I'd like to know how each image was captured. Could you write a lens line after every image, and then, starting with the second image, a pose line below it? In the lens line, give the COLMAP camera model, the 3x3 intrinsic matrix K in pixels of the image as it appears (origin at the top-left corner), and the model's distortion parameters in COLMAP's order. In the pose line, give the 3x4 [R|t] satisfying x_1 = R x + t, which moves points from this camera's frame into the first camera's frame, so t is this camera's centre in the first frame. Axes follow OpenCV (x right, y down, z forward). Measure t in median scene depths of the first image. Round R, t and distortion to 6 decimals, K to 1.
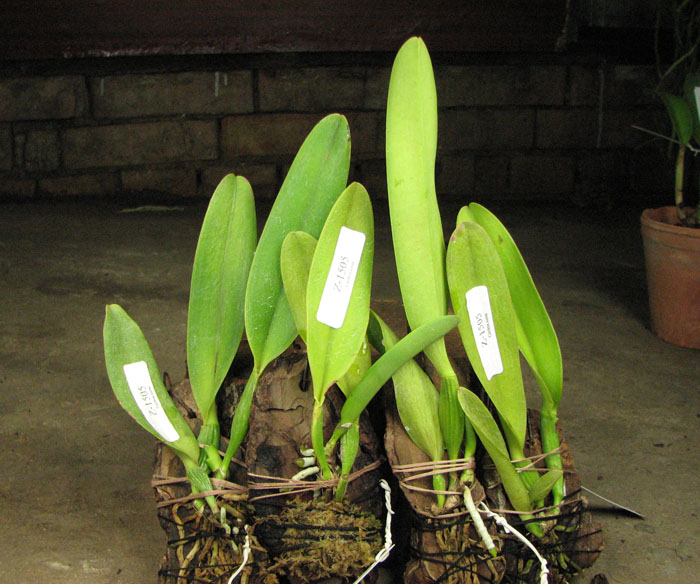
lens RADIAL K [[861.6, 0, 322.6], [0, 861.6, 293.0], [0, 0, 1]] dist [-0.189034, 0.227092]
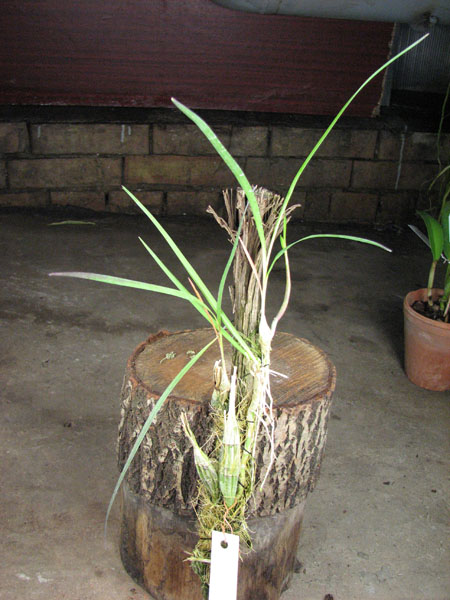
lens RADIAL K [[661.7, 0, 213.1], [0, 661.7, 280.5], [0, 0, 1]] dist [-0.186257, 0.220050]
pose [[0.997714, 0.058980, 0.032996, 0.000093], [-0.062509, 0.990948, 0.118806, -0.145040], [-0.025690, -0.120597, 0.992369, -0.081107]]
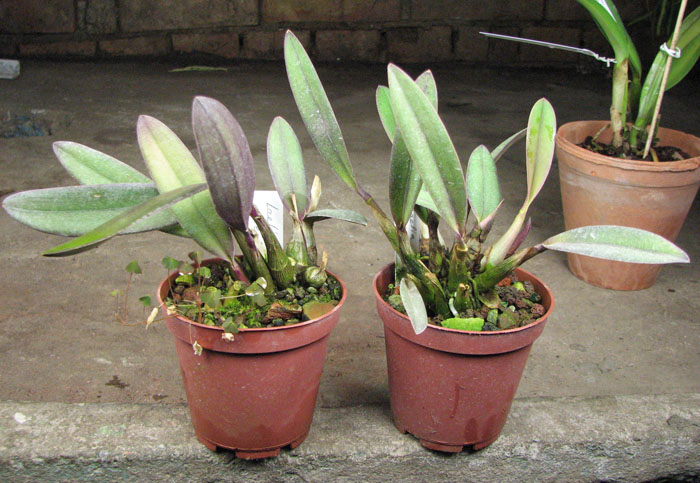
lens RADIAL K [[784.1, 0, 350.0], [0, 784.1, 241.5], [0, 0, 1]] dist [-0.130266, 0.027087]
pose [[0.999557, 0.023964, -0.017660, 0.023178], [-0.021622, 0.992220, 0.122604, -0.001869], [0.020461, -0.122168, 0.992299, -0.041246]]
